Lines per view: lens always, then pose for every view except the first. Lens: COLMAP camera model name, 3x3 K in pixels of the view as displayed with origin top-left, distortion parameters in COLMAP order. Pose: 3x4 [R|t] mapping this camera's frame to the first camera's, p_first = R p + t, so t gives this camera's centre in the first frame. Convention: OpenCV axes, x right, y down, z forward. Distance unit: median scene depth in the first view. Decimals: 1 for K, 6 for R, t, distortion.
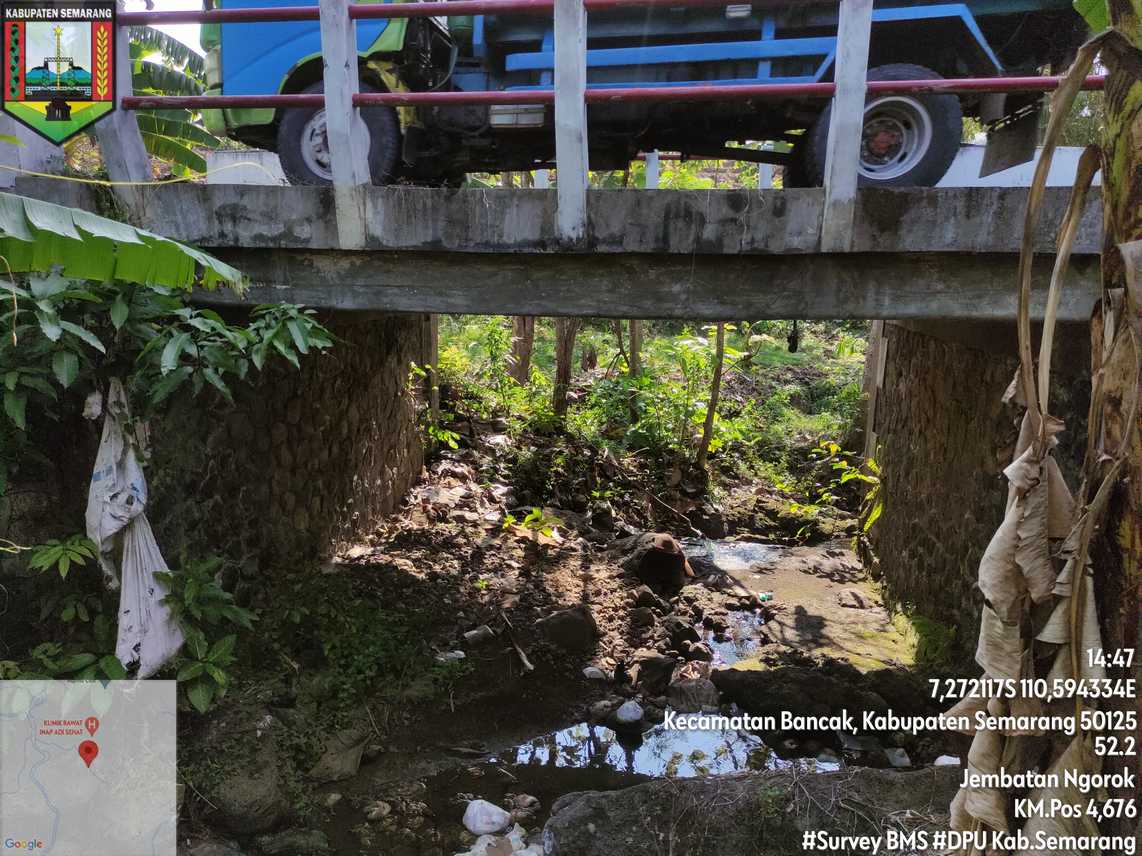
lens RADIAL K [[833.4, 0, 571.0], [0, 833.4, 428.0], [0, 0, 1]] dist [0.047360, -0.056795]
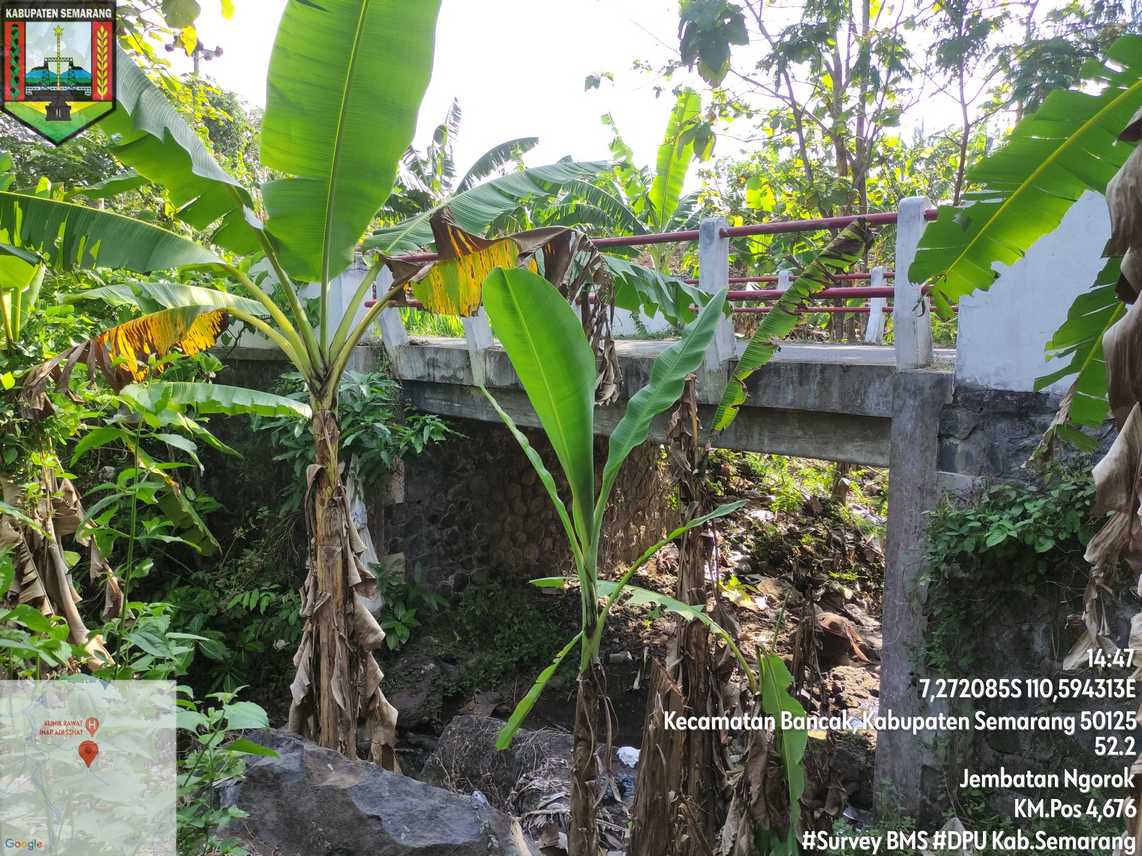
lens RADIAL K [[833.4, 0, 571.0], [0, 833.4, 428.0], [0, 0, 1]] dist [0.047360, -0.056795]
pose [[0.822785, 0.057892, -0.565397, 0.464968], [-0.096165, 0.994636, -0.038101, -0.047856], [0.560159, 0.085720, 0.823938, -0.142922]]
